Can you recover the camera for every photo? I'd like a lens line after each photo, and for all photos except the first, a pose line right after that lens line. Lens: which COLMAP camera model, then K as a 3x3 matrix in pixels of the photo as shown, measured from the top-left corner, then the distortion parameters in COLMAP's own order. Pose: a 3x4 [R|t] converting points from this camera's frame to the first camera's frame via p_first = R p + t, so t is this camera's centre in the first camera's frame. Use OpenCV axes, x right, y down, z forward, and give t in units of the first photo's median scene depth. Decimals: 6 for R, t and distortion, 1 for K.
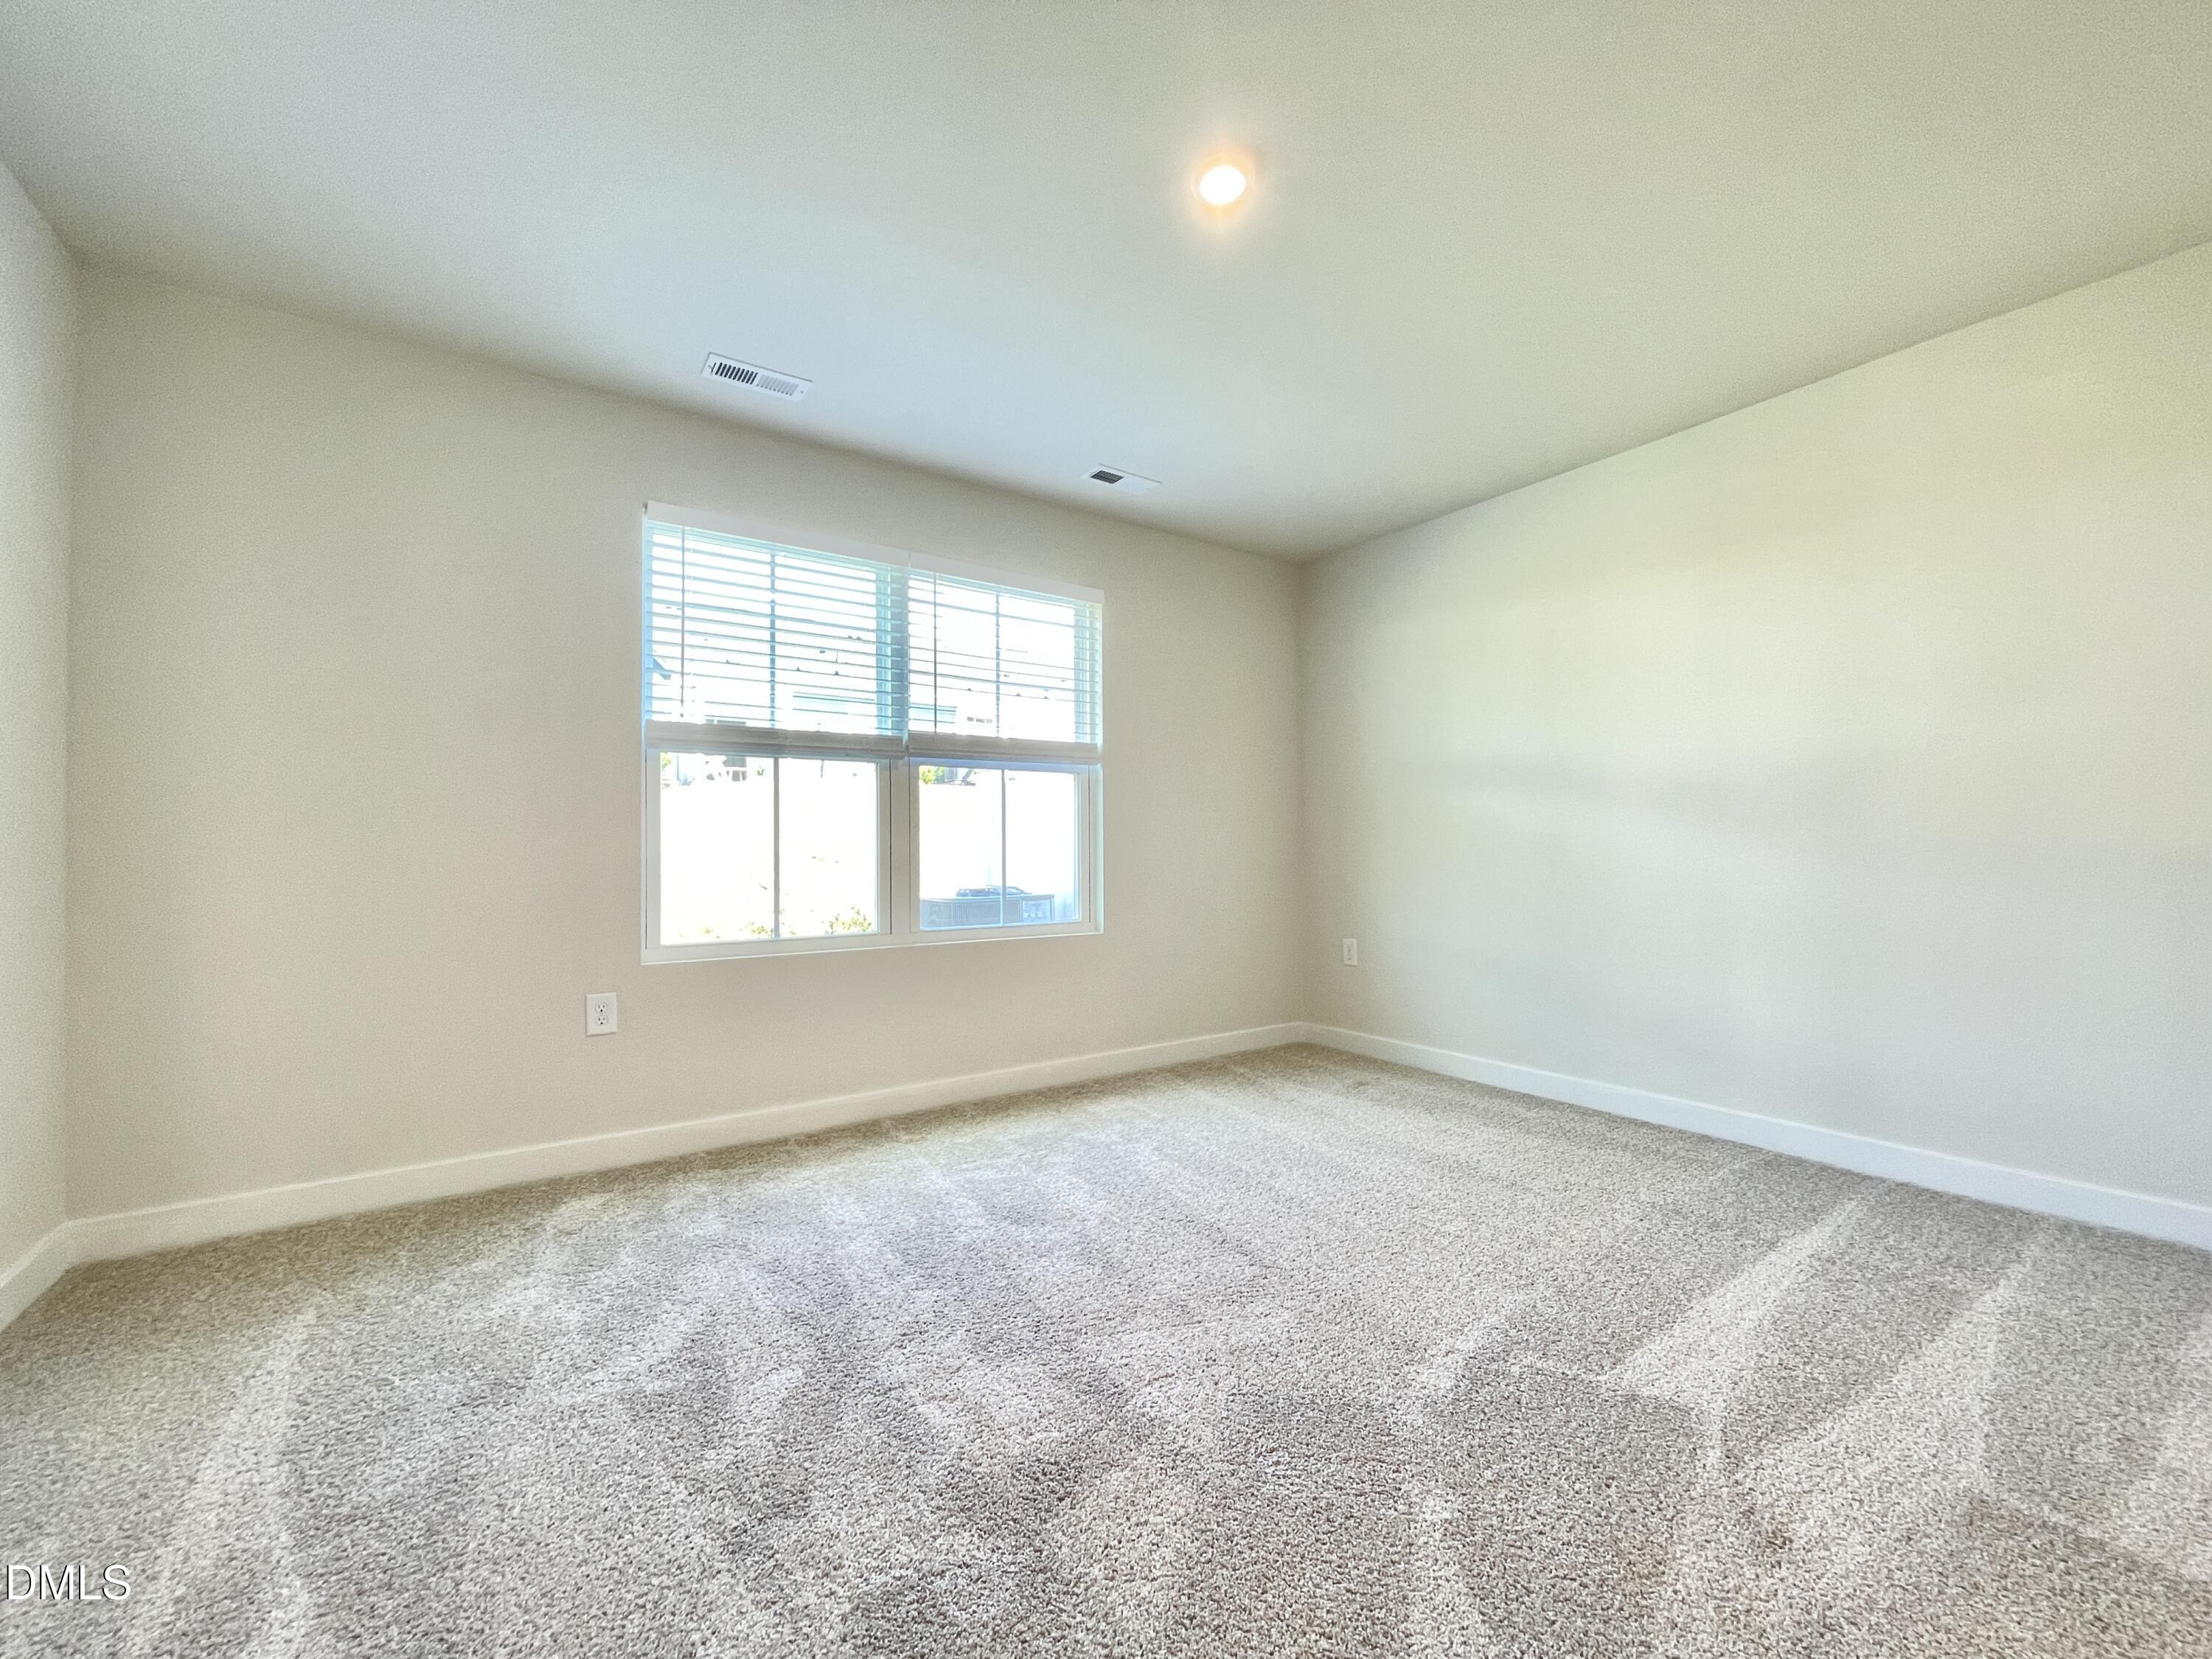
lens RADIAL K [[890.2, 0, 1102.0], [0, 890.2, 834.0], [0, 0, 1]] dist [0.003143, 0.000431]
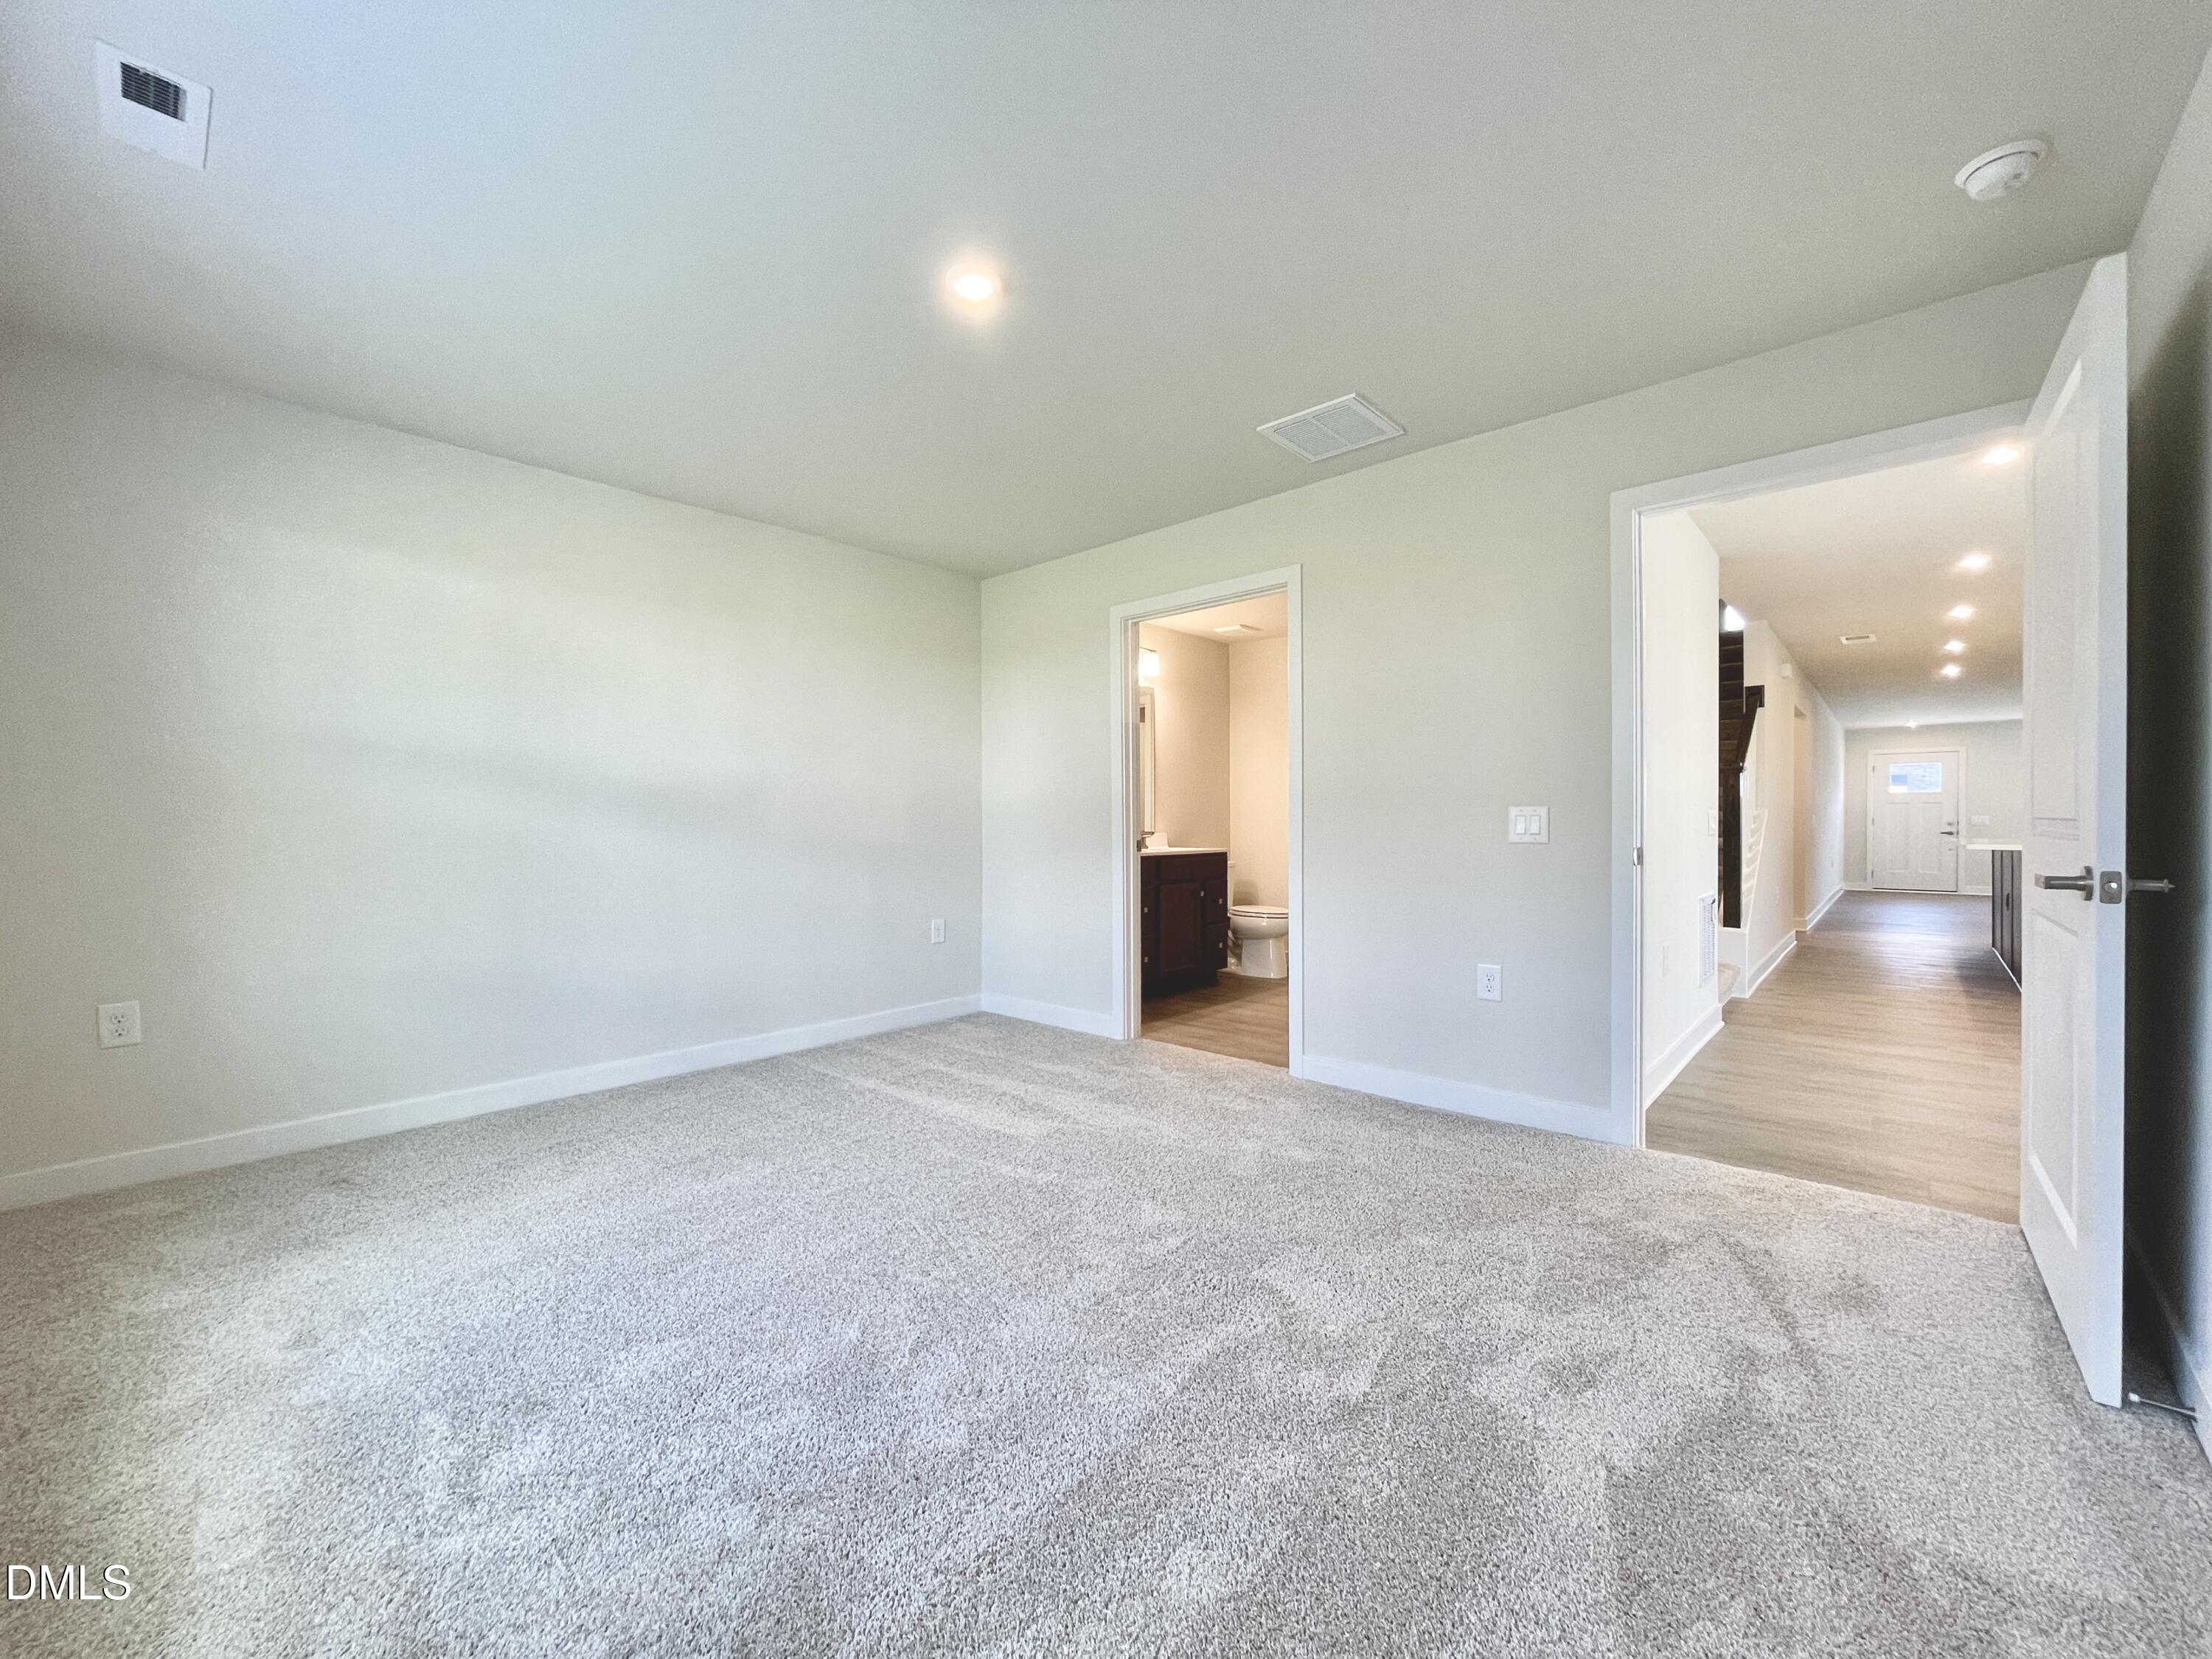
lens RADIAL K [[890.2, 0, 1102.0], [0, 890.2, 834.0], [0, 0, 1]] dist [0.003143, 0.000431]
pose [[-0.254134, 0.001383, 0.967168, -0.787583], [-0.018154, 0.999816, -0.006200, -0.006731], [-0.966999, -0.019133, -0.254063, 0.848419]]
